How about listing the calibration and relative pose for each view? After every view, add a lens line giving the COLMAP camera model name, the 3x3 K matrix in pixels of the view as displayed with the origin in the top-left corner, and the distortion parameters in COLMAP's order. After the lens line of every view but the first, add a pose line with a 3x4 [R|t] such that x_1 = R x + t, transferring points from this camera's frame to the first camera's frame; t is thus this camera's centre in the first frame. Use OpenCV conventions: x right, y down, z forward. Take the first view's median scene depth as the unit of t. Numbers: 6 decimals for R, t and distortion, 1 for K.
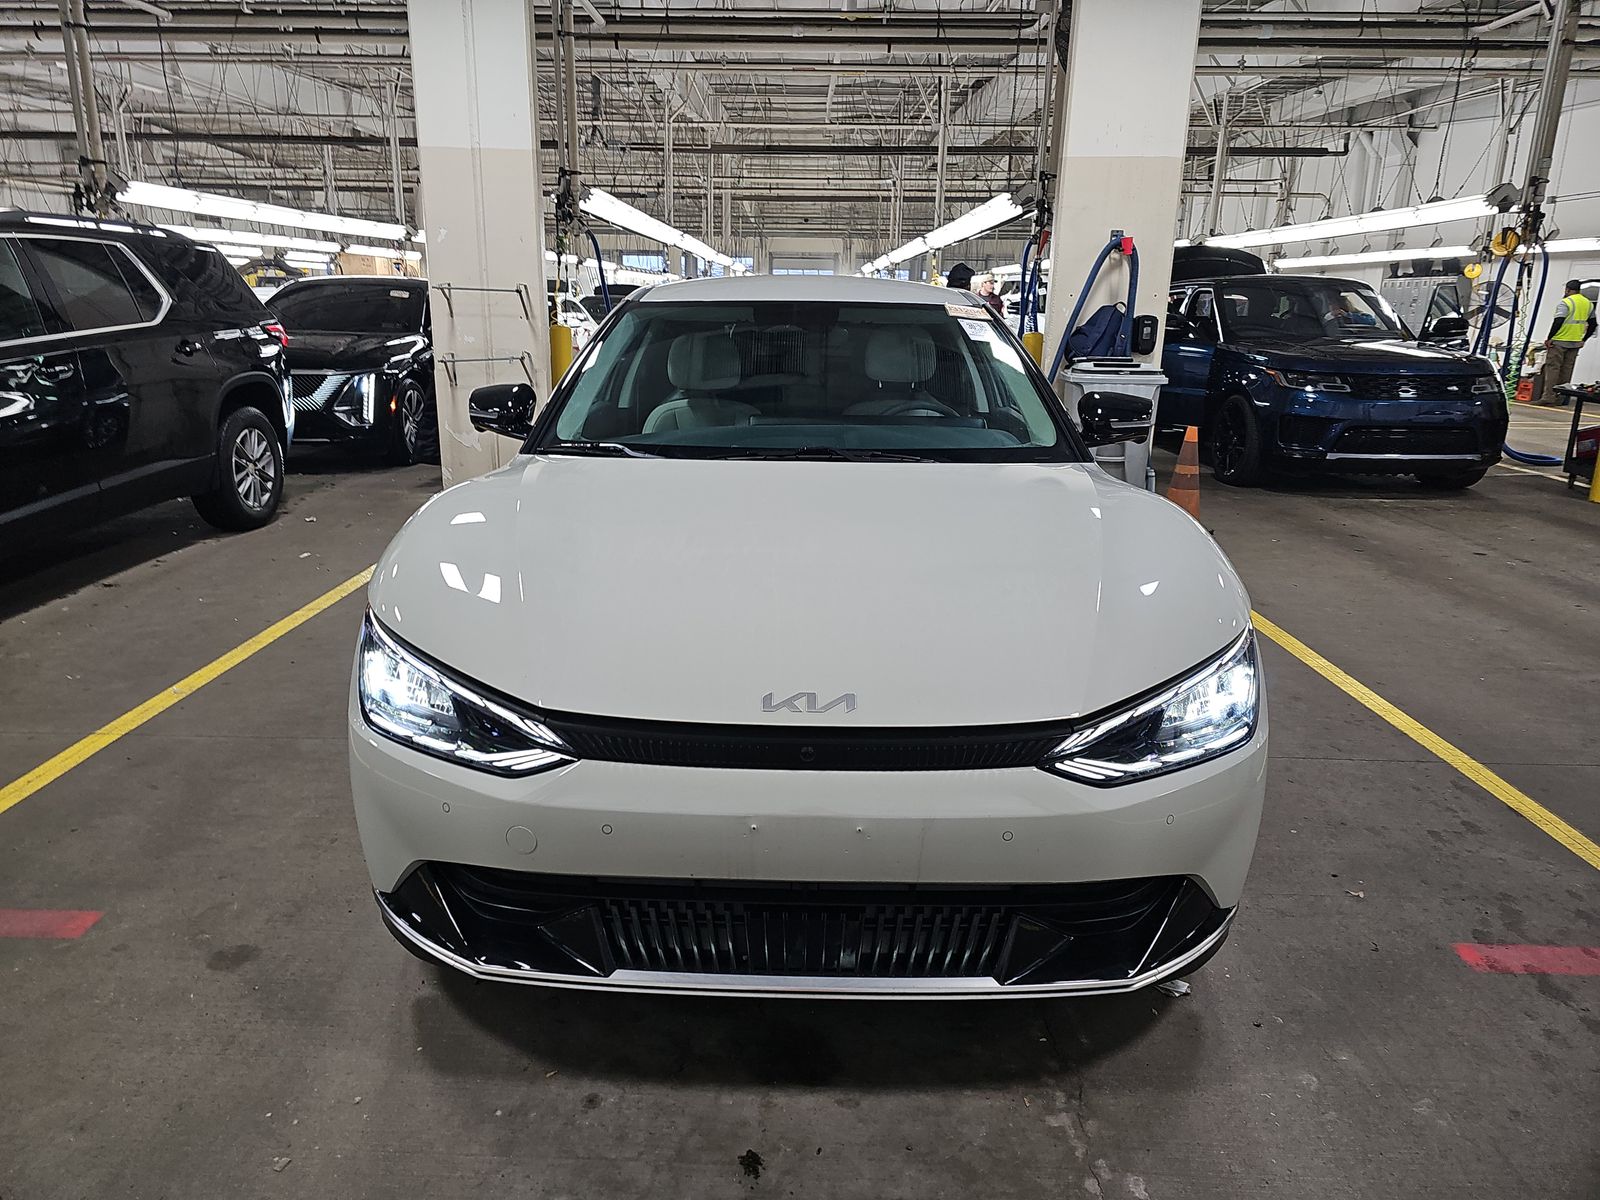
lens RADIAL K [[1046.2, 0, 800.0], [0, 1046.2, 596.1], [0, 0, 1]] dist [0.036222, -0.024809]
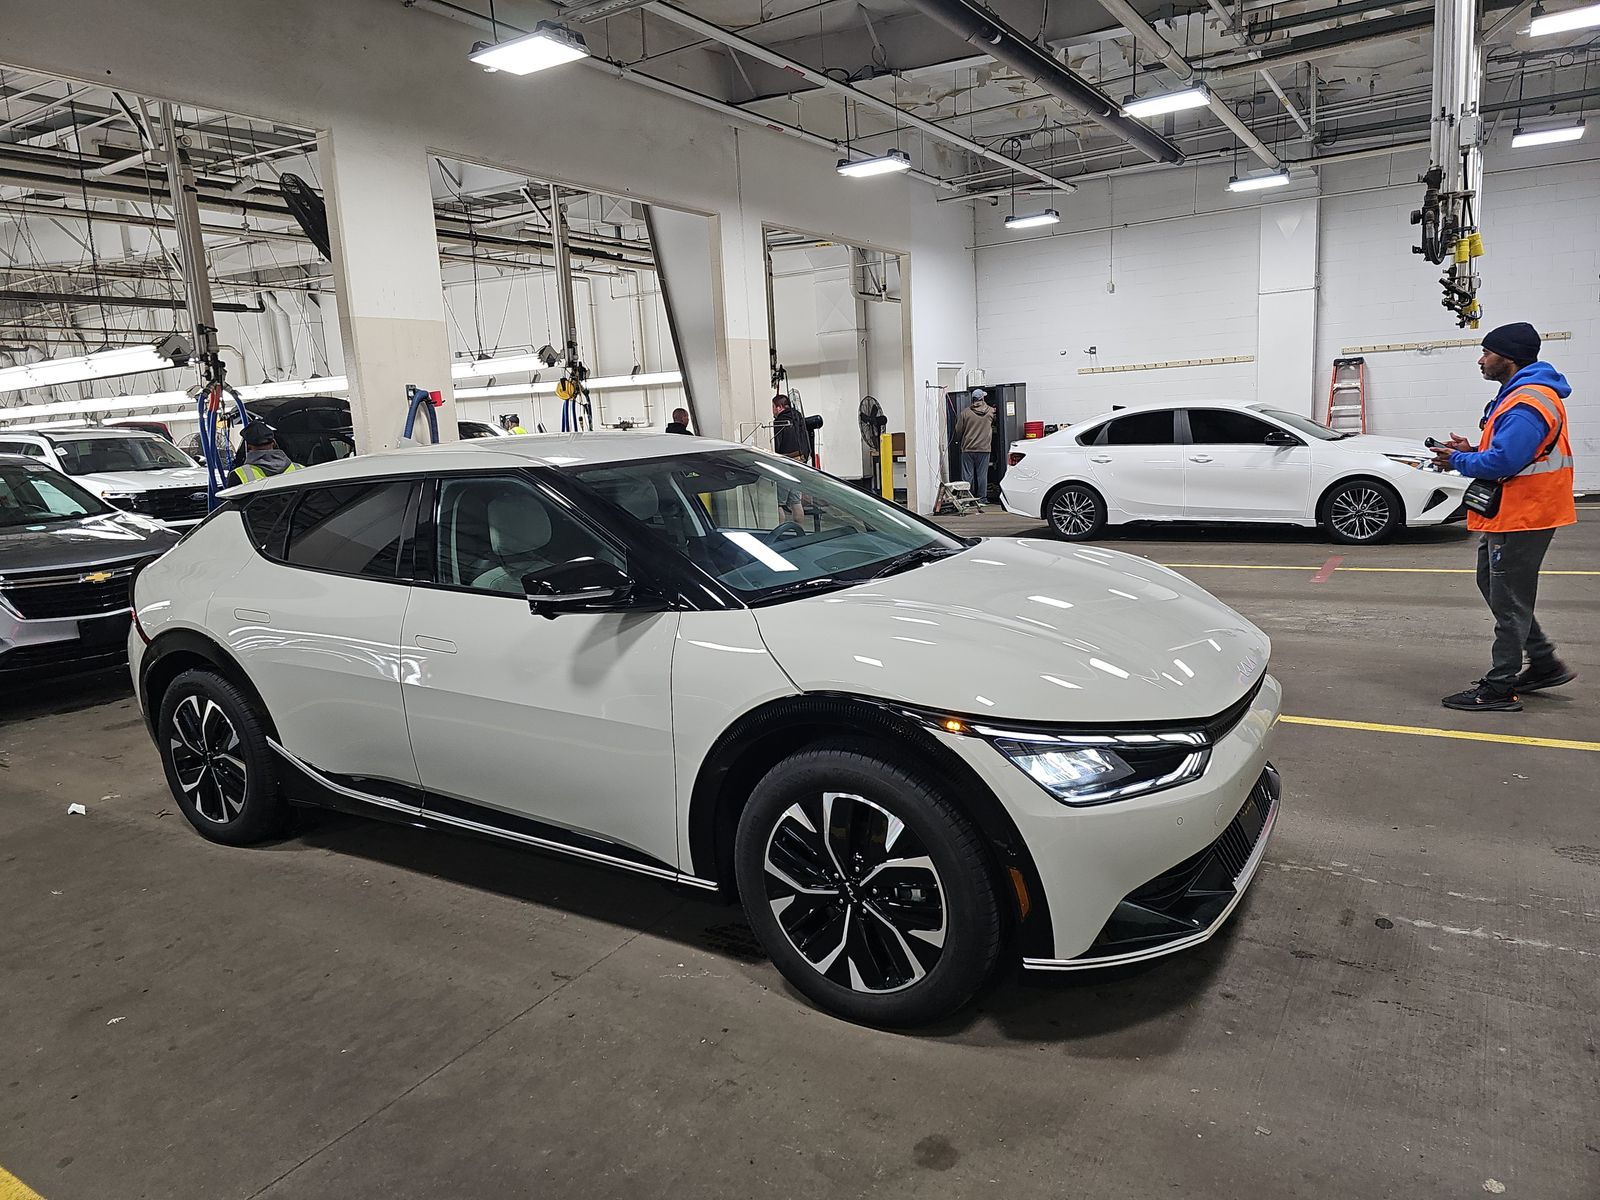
lens RADIAL K [[1046.2, 0, 794.1], [0, 1046.2, 594.3], [0, 0, 1]] dist [0.036222, -0.024809]
pose [[0.521139, -0.188012, 0.832506, -0.473630], [0.294414, 0.955162, 0.031412, -0.073816], [-0.801083, 0.228731, 0.553125, 0.171055]]
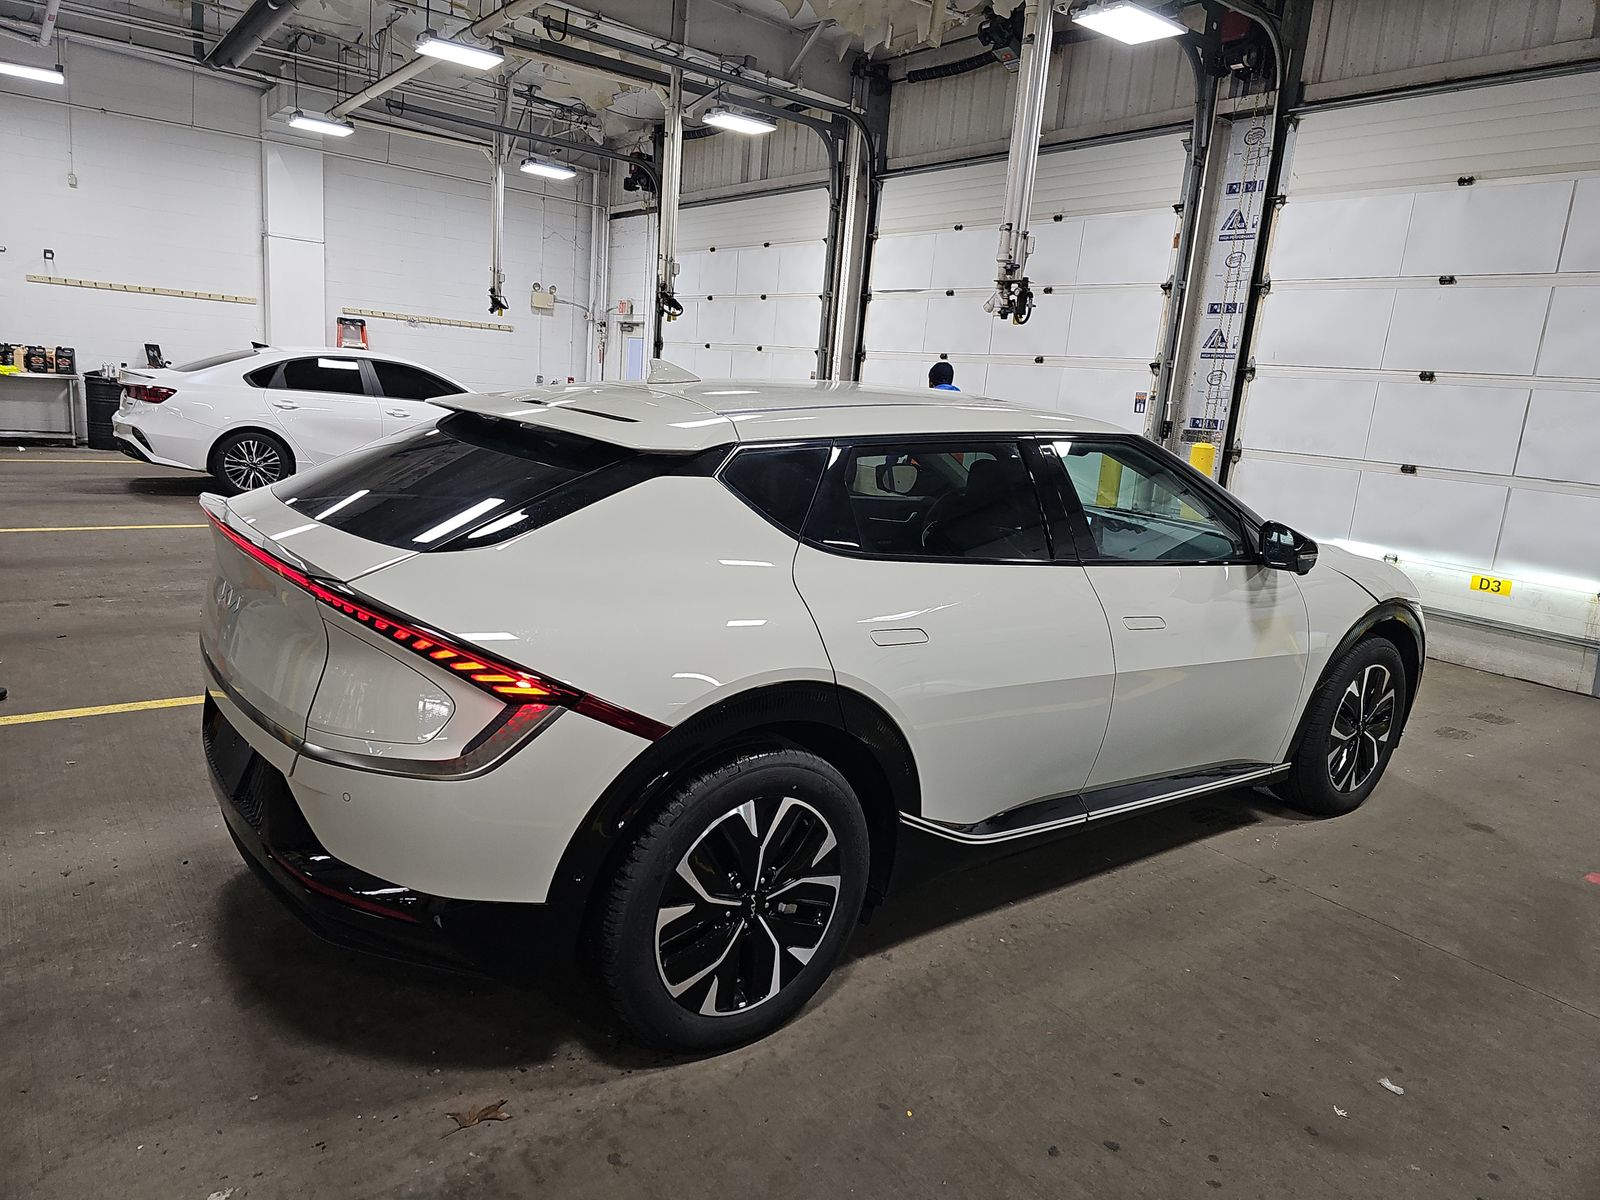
lens RADIAL K [[1046.2, 0, 787.1], [0, 1046.2, 595.2], [0, 0, 1]] dist [0.036222, -0.024809]
pose [[-0.600753, -0.222389, 0.767880, -0.407994], [0.129021, 0.920965, 0.367665, -0.299350], [-0.788955, 0.319948, -0.524580, 0.994246]]
